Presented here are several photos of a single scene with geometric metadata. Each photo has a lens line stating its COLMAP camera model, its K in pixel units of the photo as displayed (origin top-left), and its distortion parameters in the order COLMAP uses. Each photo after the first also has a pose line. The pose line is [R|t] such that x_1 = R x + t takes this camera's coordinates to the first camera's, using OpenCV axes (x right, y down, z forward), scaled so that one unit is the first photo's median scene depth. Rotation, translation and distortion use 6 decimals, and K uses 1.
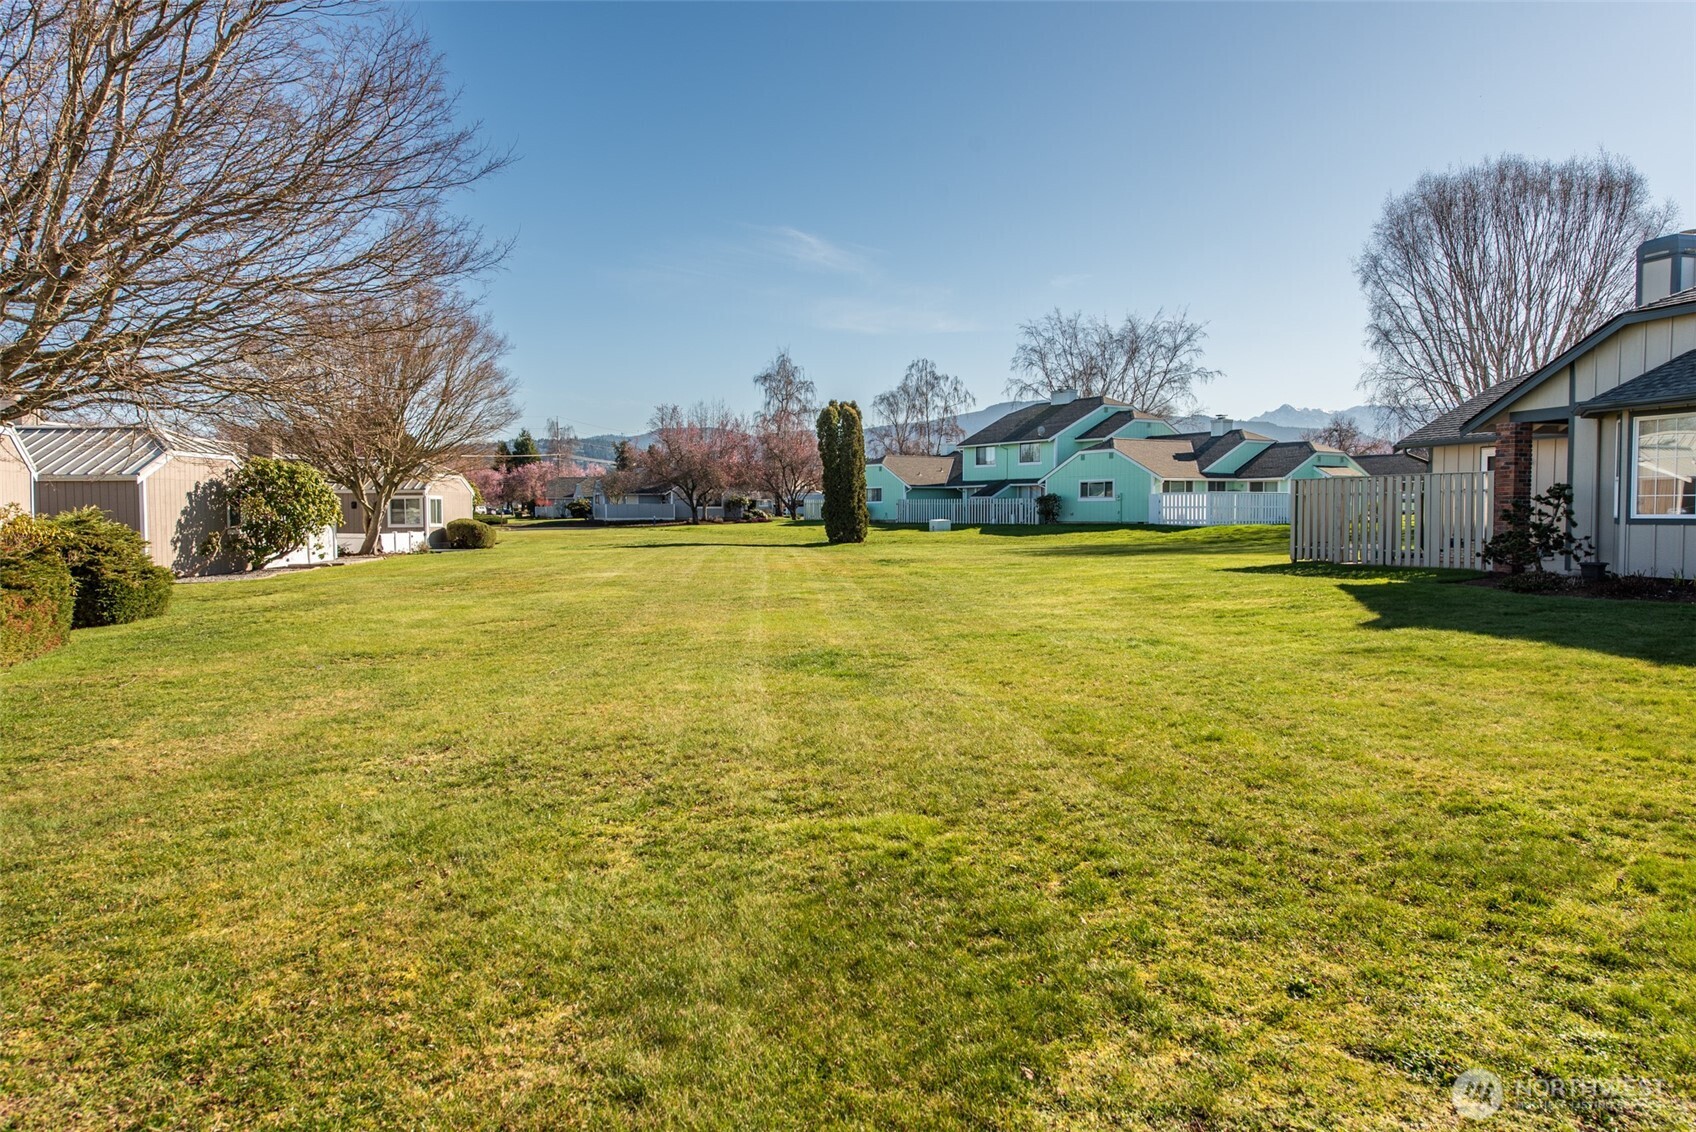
lens RADIAL K [[1108.5, 0, 846.1], [0, 1108.5, 569.2], [0, 0, 1]] dist [0.007253, -0.002677]
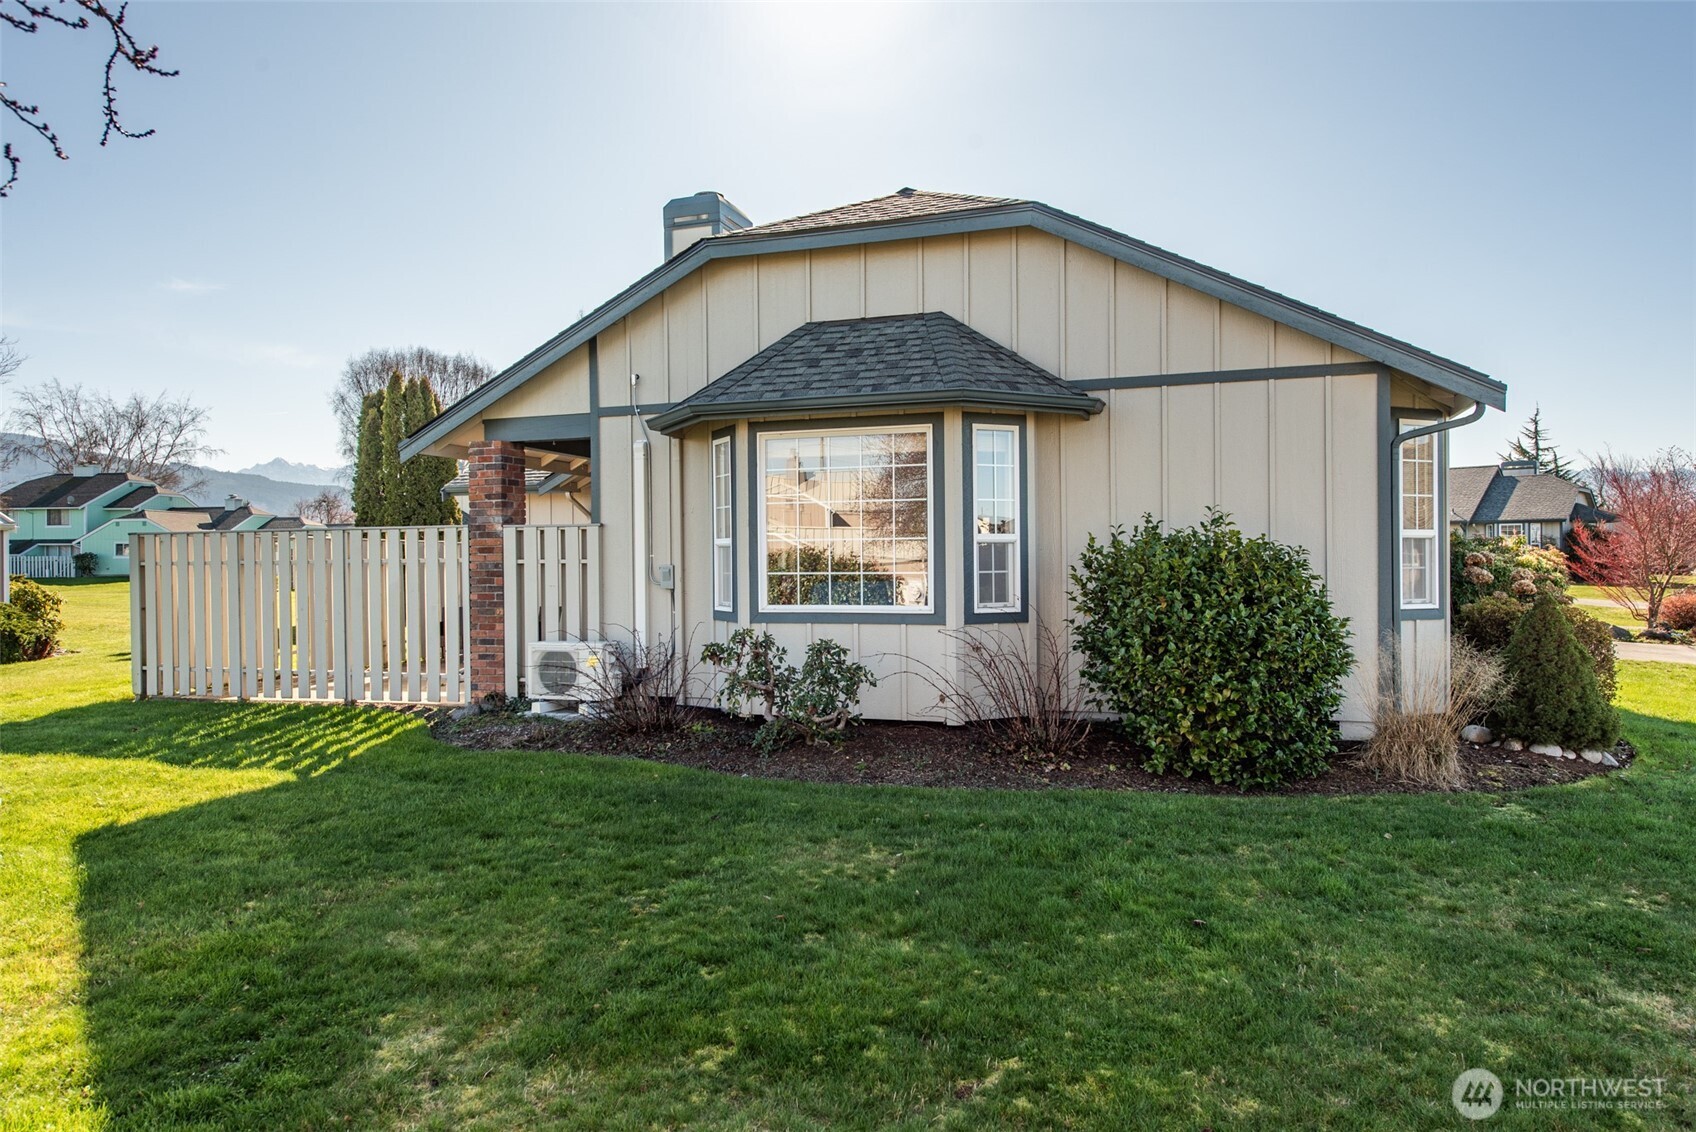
lens RADIAL K [[1108.5, 0, 852.9], [0, 1108.5, 570.3], [0, 0, 1]] dist [0.007253, -0.002677]
pose [[0.658560, -0.005277, 0.752509, -0.115286], [0.042341, 0.998651, -0.030052, 0.015878], [-0.751336, 0.051653, 0.657895, -0.285147]]
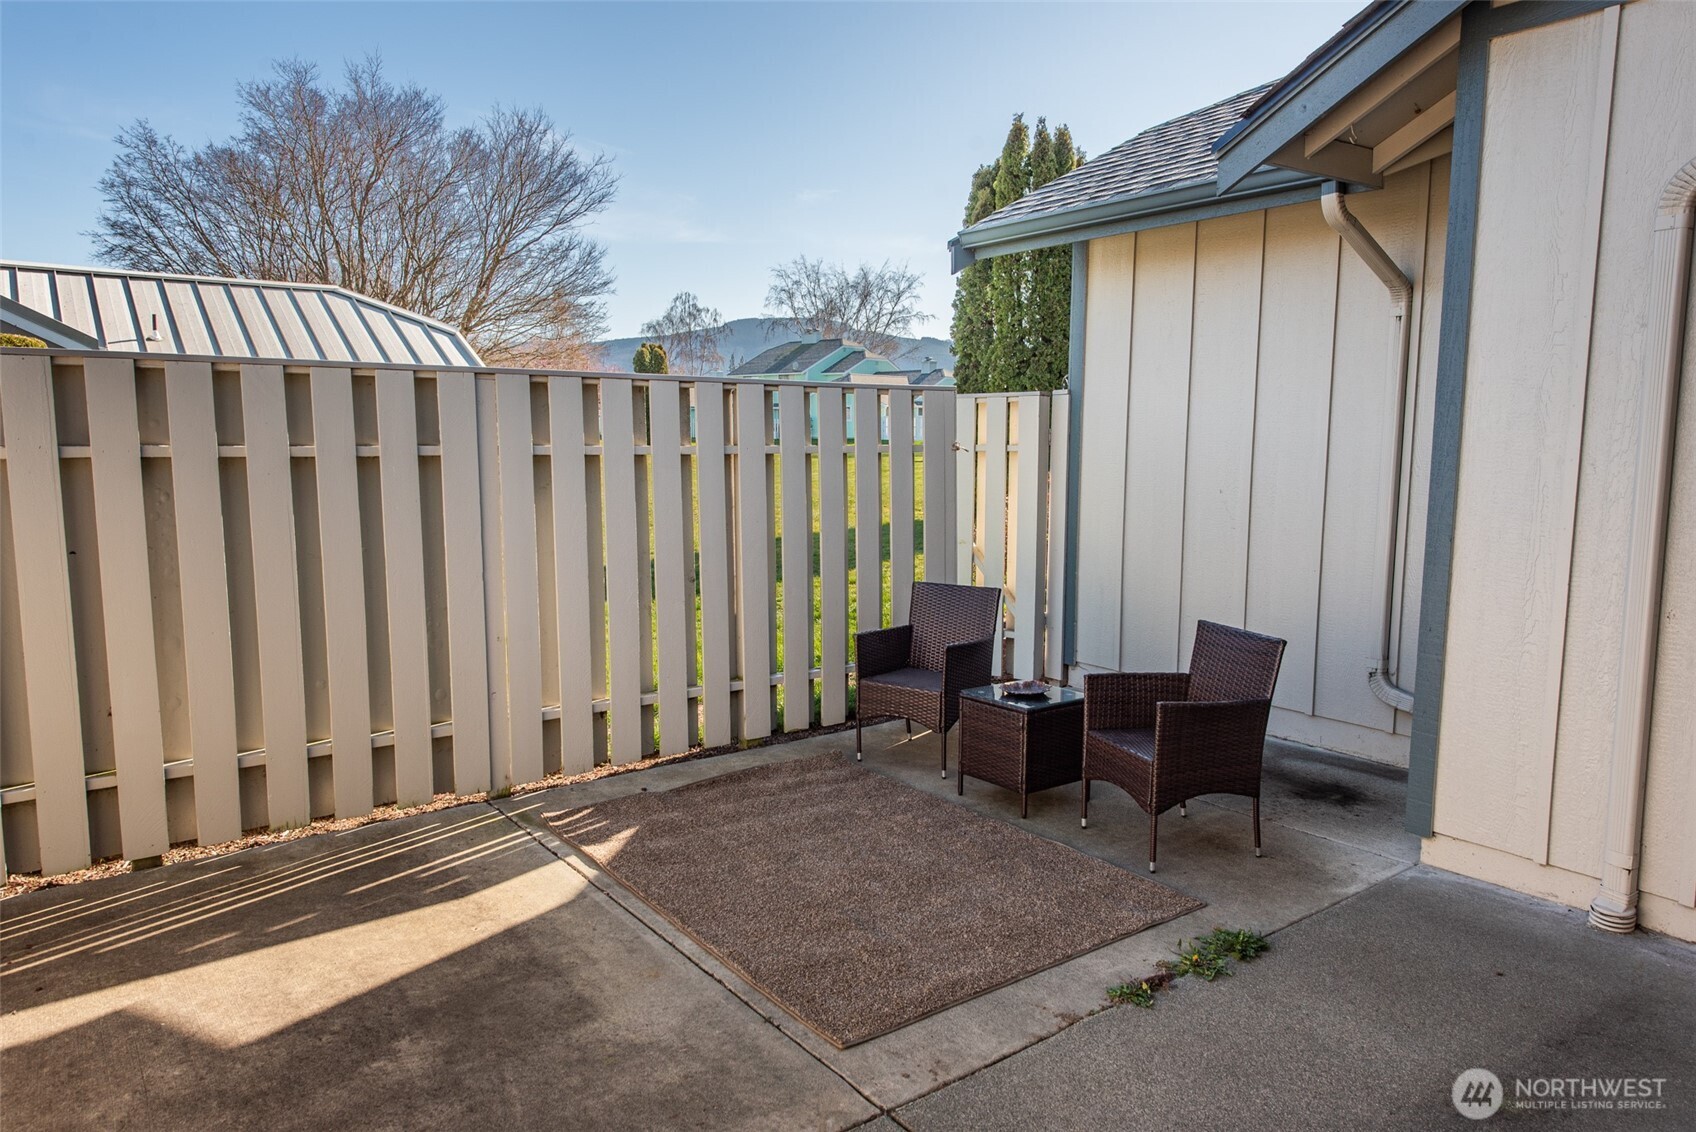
lens RADIAL K [[1108.5, 0, 849.7], [0, 1108.5, 568.5], [0, 0, 1]] dist [0.007253, -0.002677]
pose [[0.971866, -0.021165, 0.234580, -0.045451], [0.003729, 0.997212, 0.074524, 0.008939], [-0.235503, -0.071553, 0.969236, -0.180265]]
